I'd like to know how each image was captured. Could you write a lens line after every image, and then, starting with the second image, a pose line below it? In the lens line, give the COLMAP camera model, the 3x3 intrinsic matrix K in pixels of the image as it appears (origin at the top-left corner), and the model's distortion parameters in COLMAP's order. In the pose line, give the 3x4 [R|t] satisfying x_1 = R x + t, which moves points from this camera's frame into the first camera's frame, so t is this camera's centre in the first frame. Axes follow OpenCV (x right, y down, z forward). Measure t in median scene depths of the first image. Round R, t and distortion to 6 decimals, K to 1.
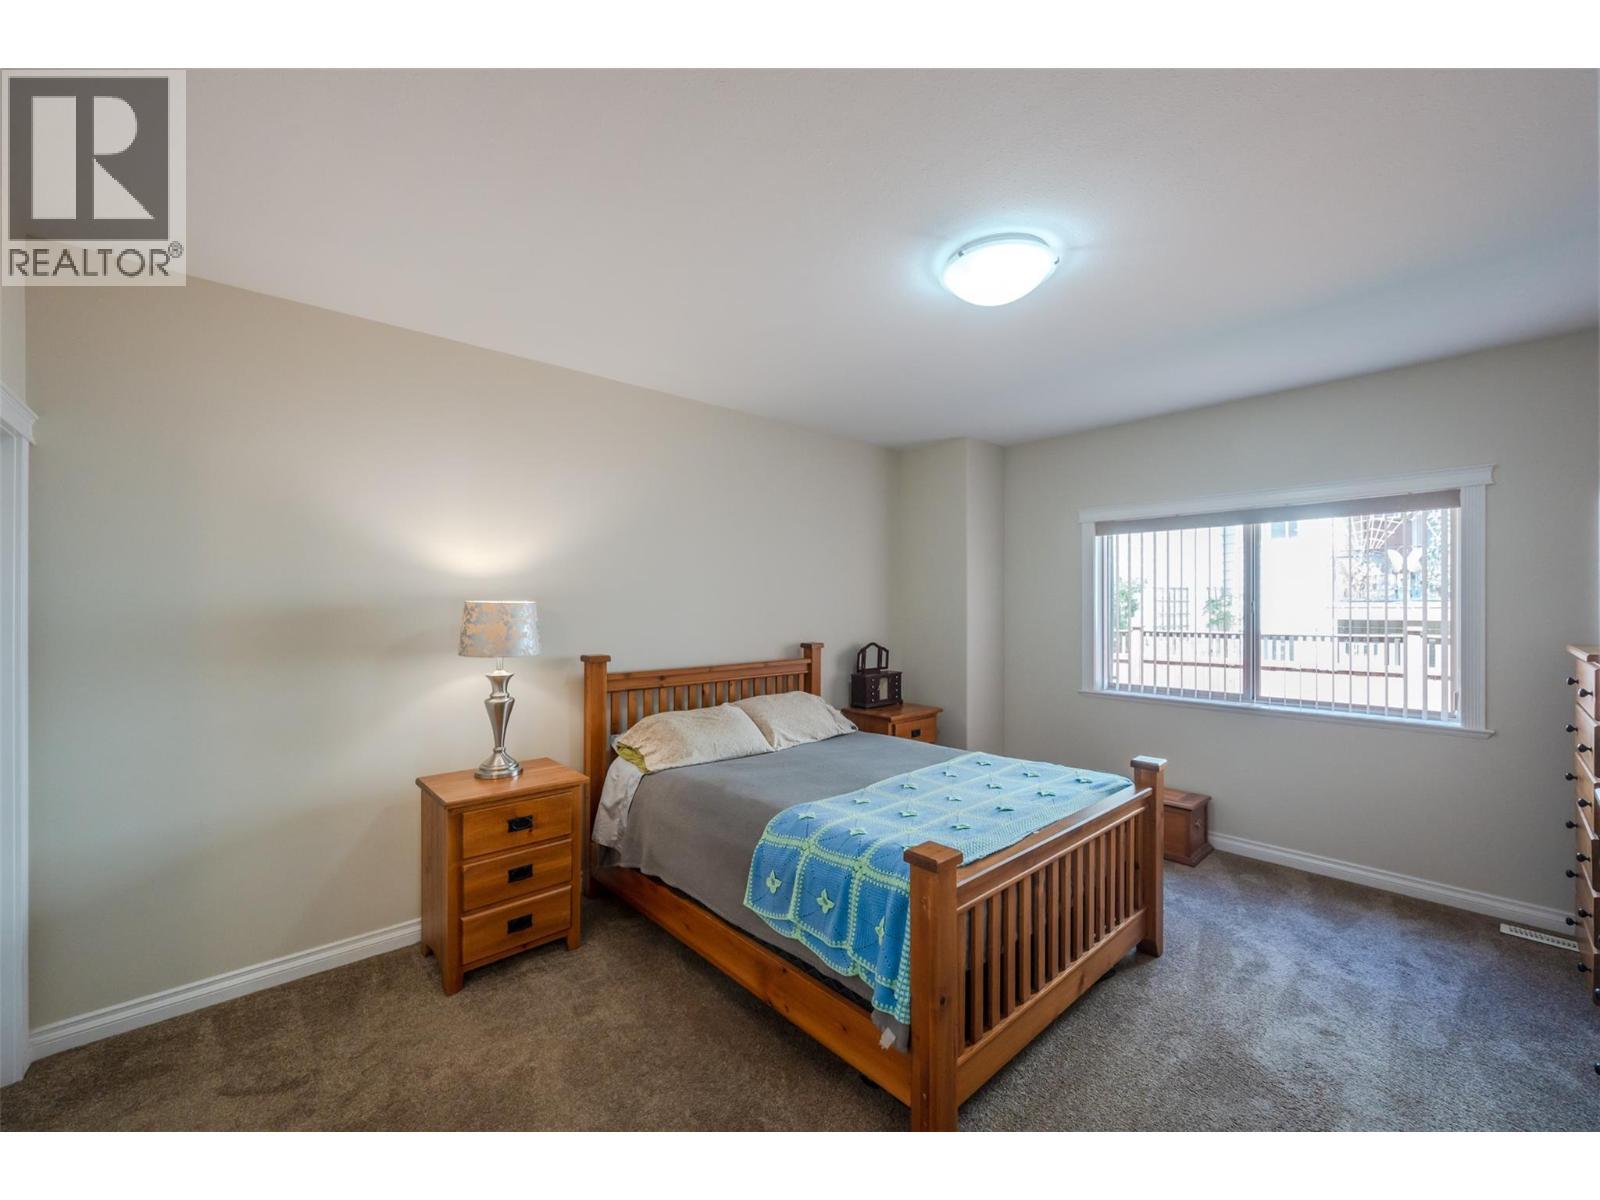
lens RADIAL K [[651.9, 0, 800.0], [0, 651.9, 600.0], [0, 0, 1]] dist [0.000852, -0.000045]
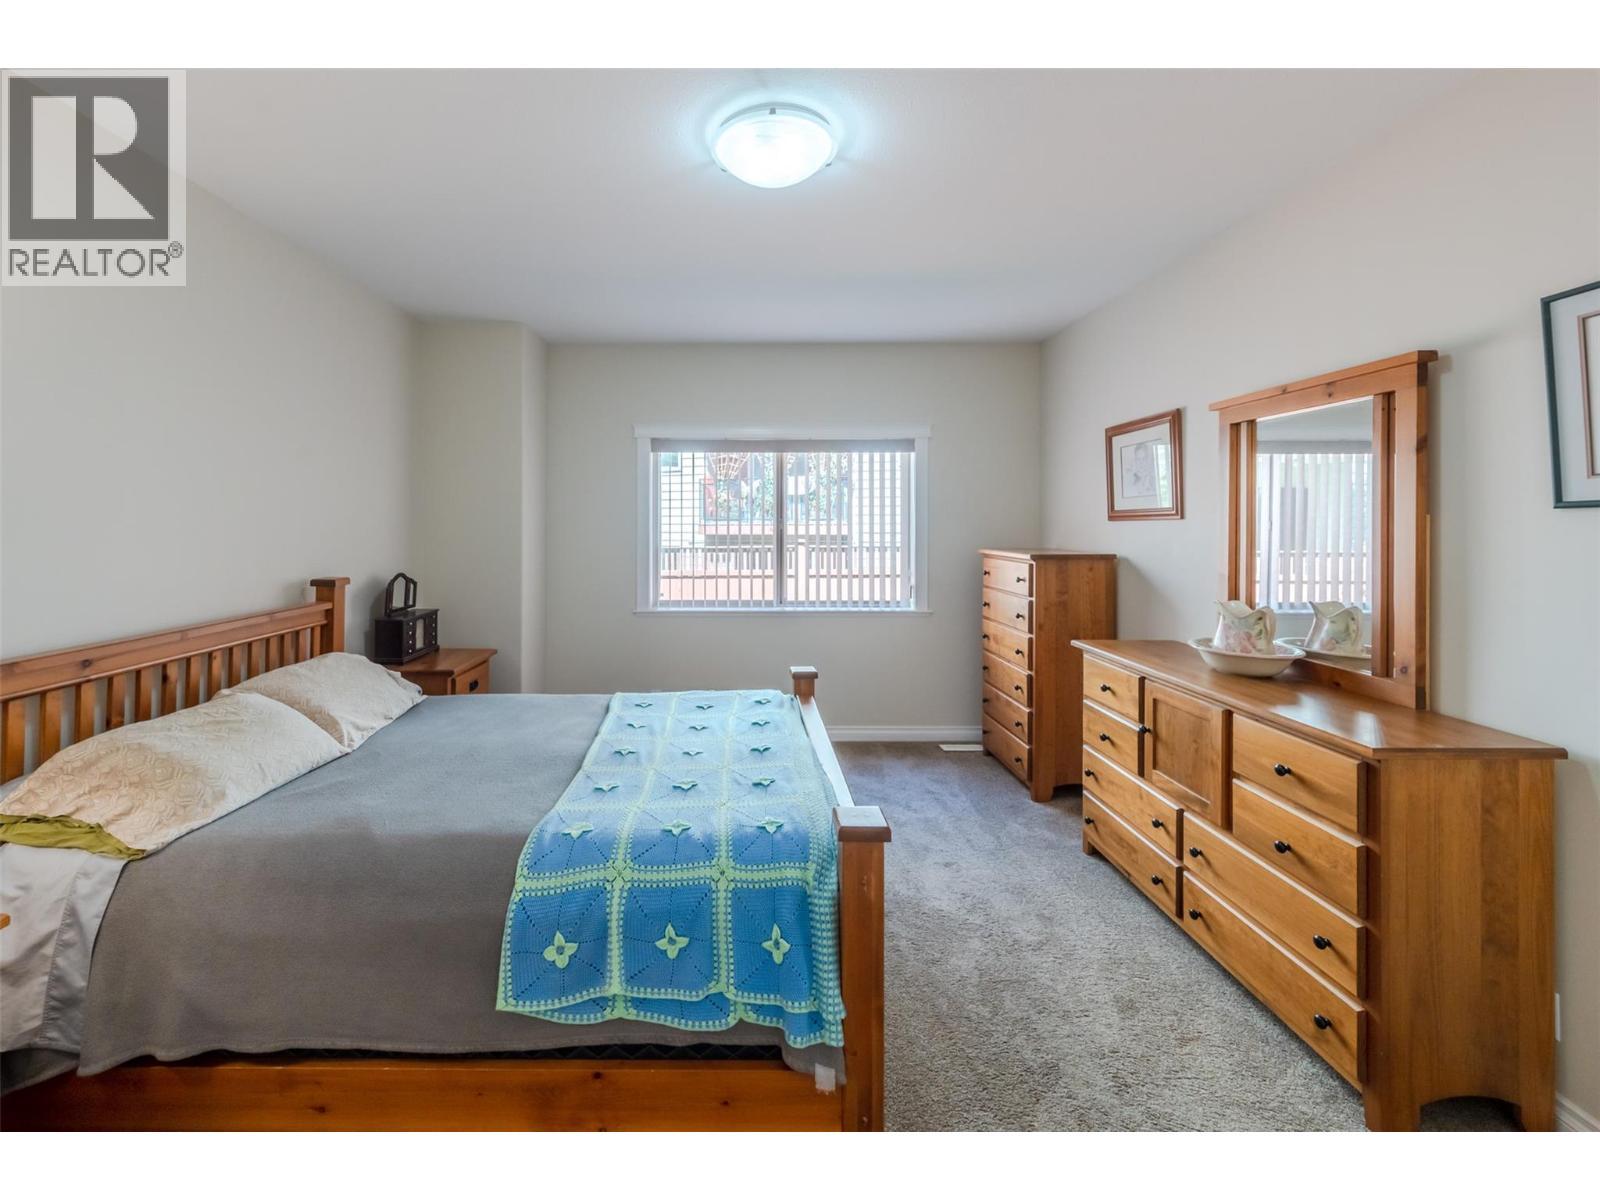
lens RADIAL K [[680.1, 0, 746.0], [0, 680.1, 514.4], [0, 0, 1]] dist [-0.000785, -0.000154]
pose [[0.669887, 0.009690, 0.742400, -0.264682], [-0.005866, 0.999953, -0.007759, 0.003250], [-0.742440, 0.000843, 0.669912, 0.258253]]
